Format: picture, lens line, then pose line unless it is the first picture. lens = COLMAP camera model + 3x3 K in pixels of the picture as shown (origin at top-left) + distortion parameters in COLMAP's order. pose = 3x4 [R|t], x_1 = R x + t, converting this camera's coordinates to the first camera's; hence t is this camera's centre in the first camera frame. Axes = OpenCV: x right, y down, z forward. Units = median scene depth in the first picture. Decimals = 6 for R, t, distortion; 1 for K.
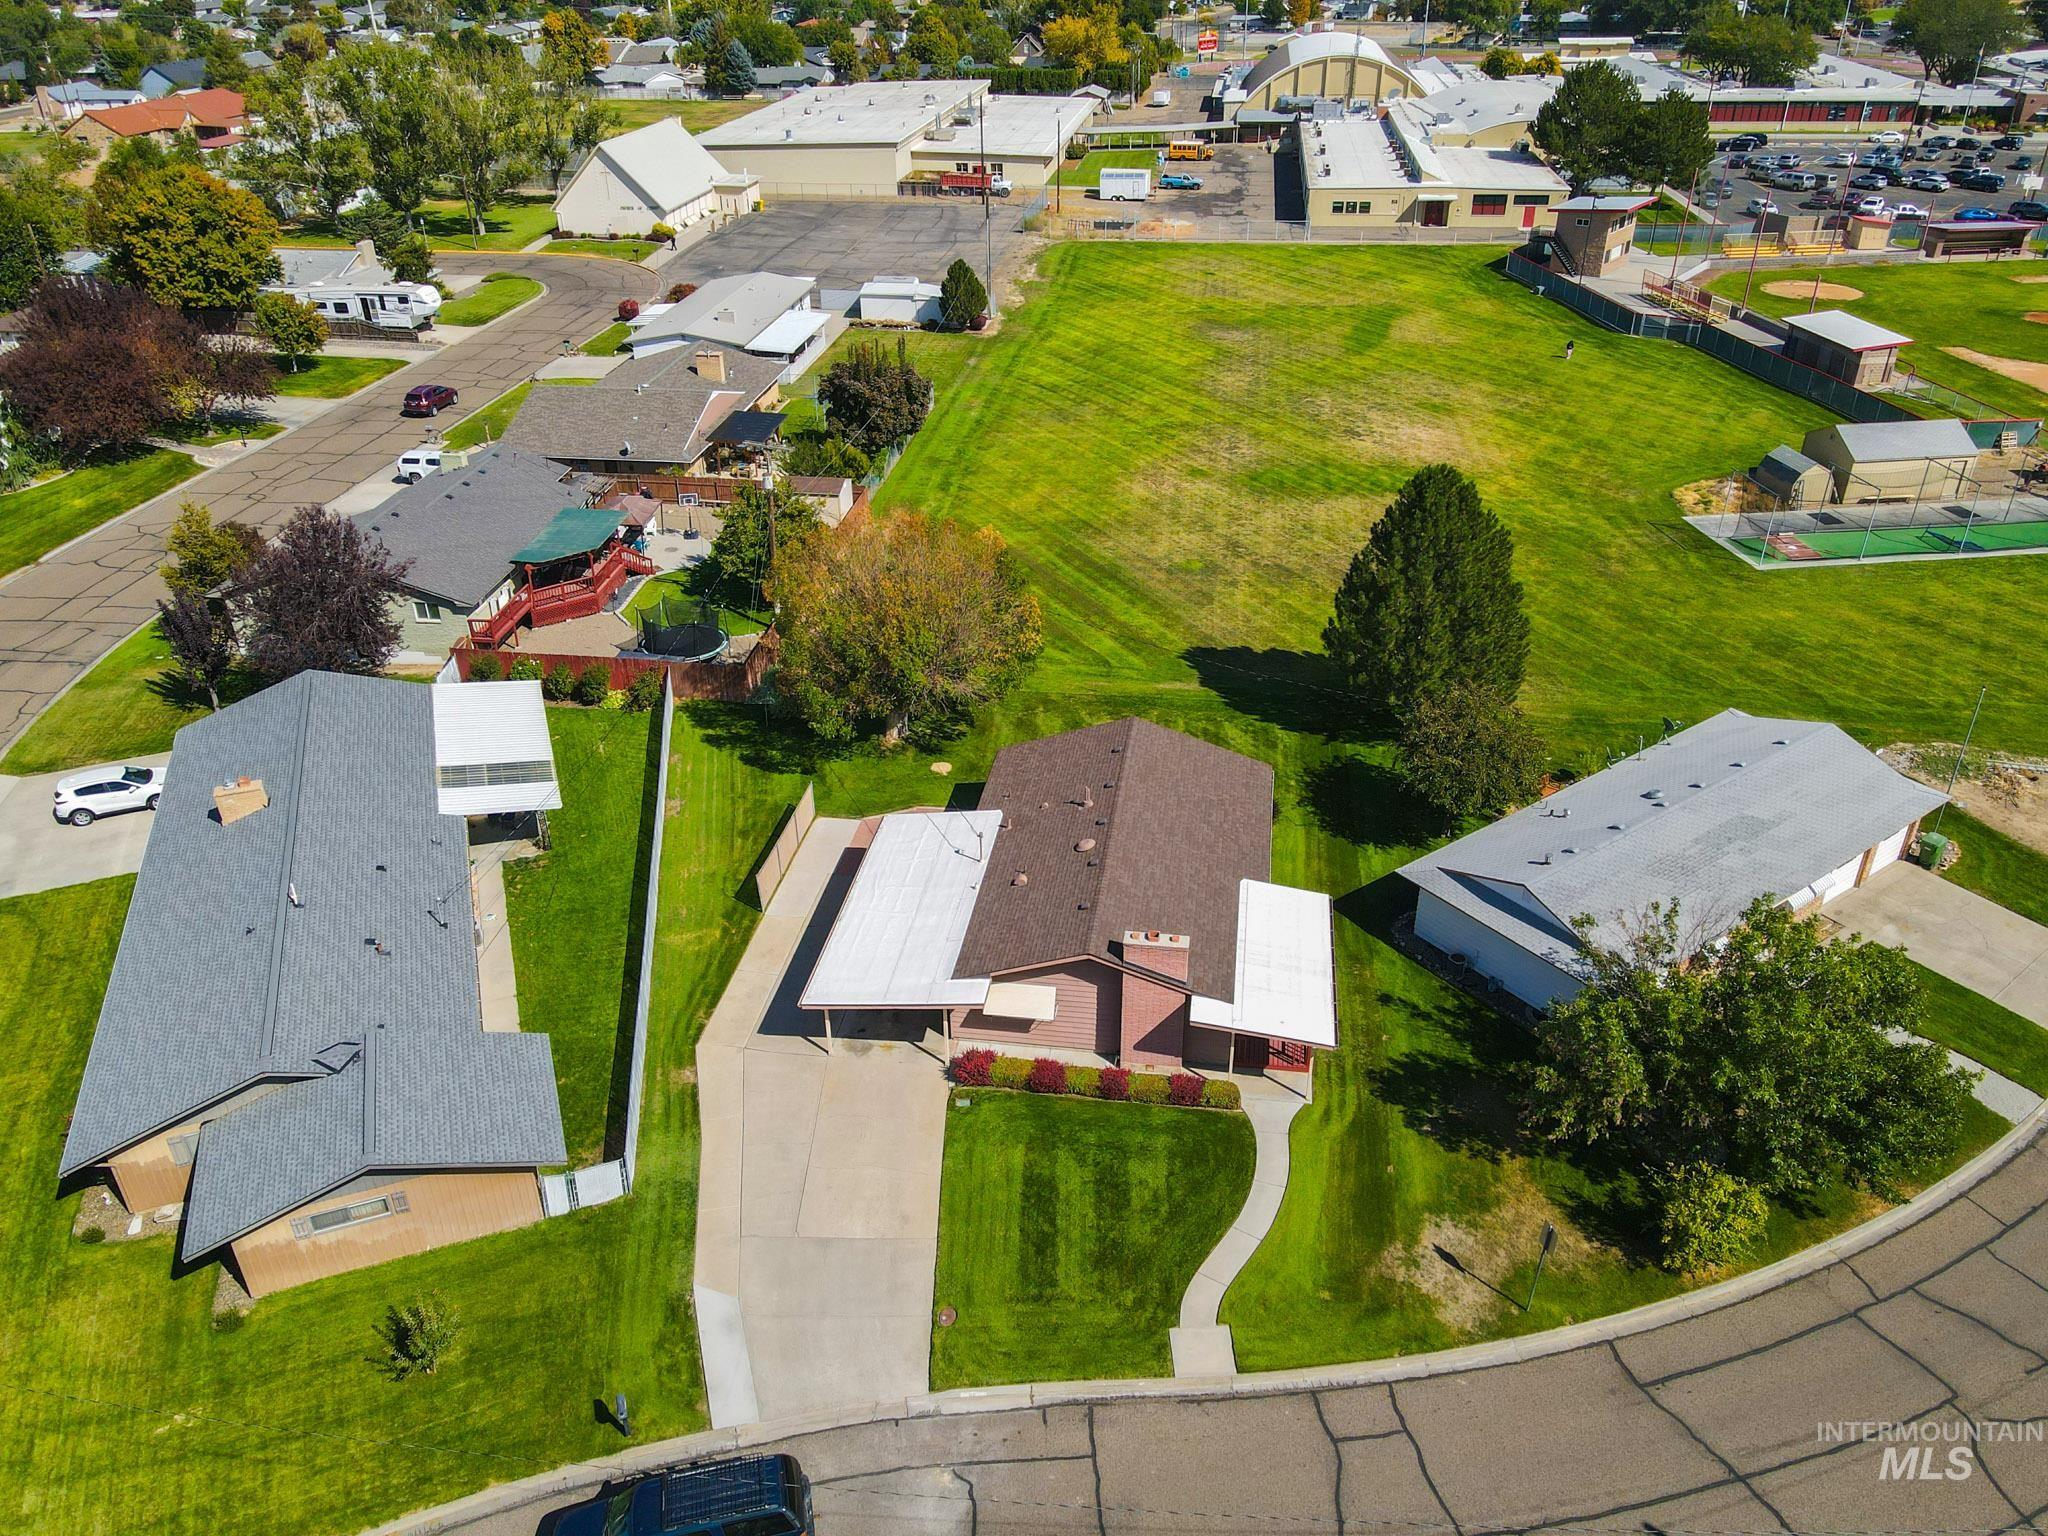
lens RADIAL K [[1498.7, 0, 1027.9], [0, 1498.7, 769.3], [0, 0, 1]] dist [0.004902, 0.026970]
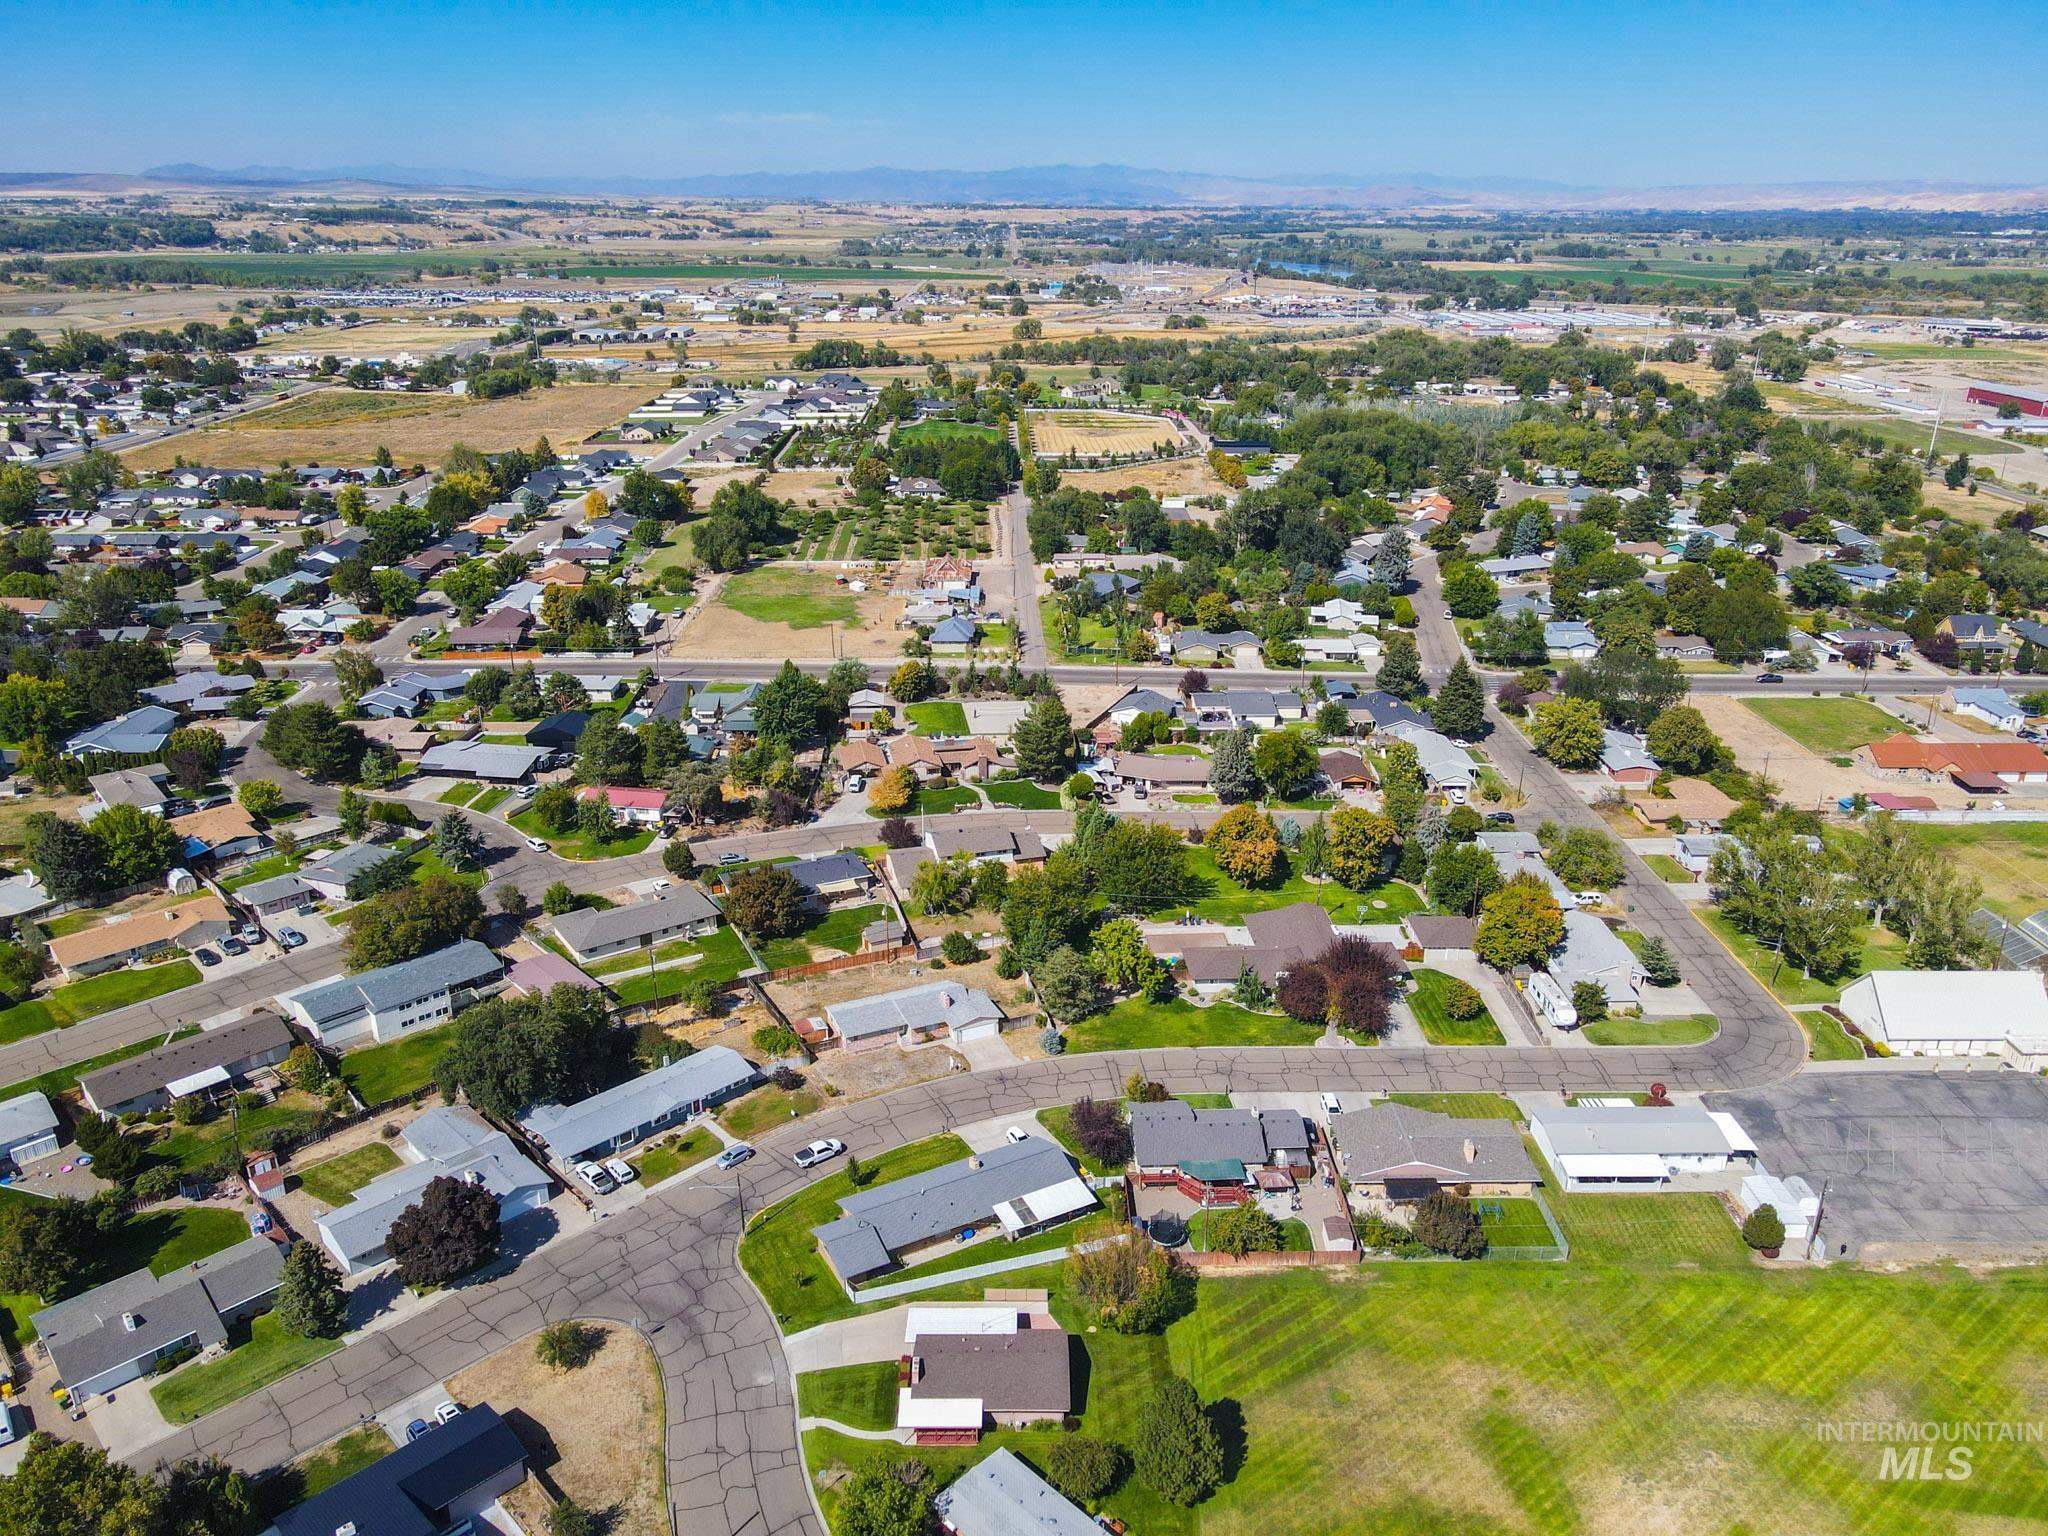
lens RADIAL K [[1498.7, 0, 1027.9], [0, 1498.7, 769.3], [0, 0, 1]] dist [0.004902, 0.026970]
pose [[0.153541, 0.365453, -0.918079, 1.646229], [-0.497447, 0.831367, 0.247742, -1.176789], [0.853799, 0.418657, 0.309442, -0.207731]]
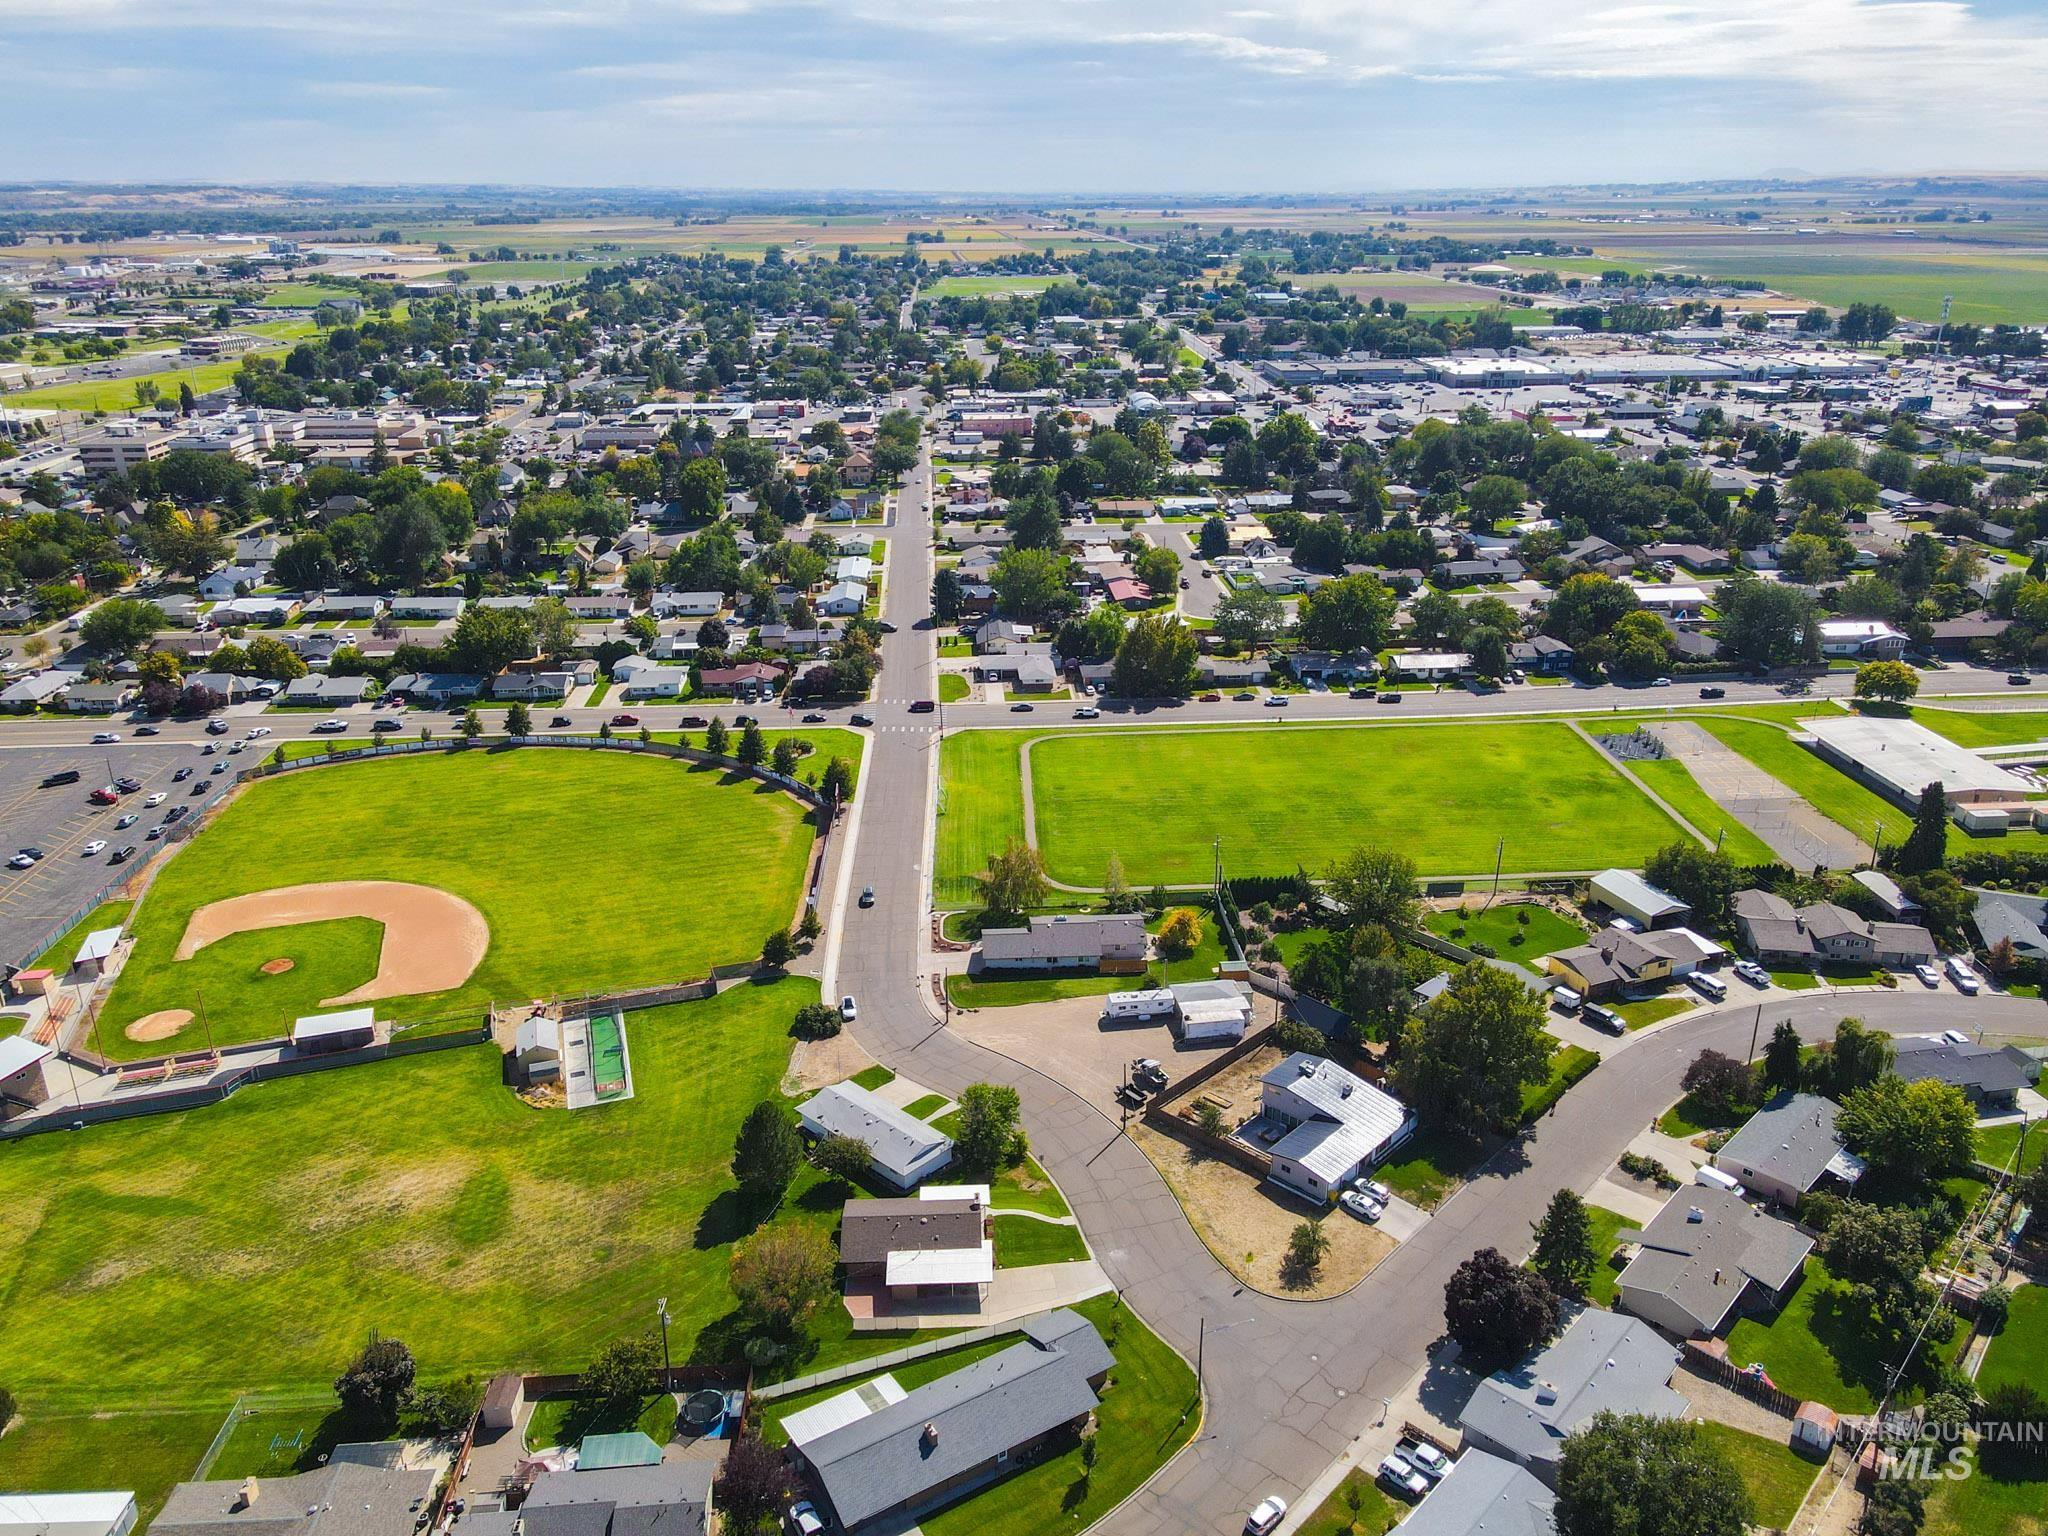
lens RADIAL K [[1498.7, 0, 1027.9], [0, 1498.7, 769.3], [0, 0, 1]] dist [0.004902, 0.026970]
pose [[-0.195805, -0.333416, 0.922222, -1.904867], [0.495911, 0.777649, 0.386439, -1.318140], [-0.846010, 0.533007, 0.013077, 0.172293]]
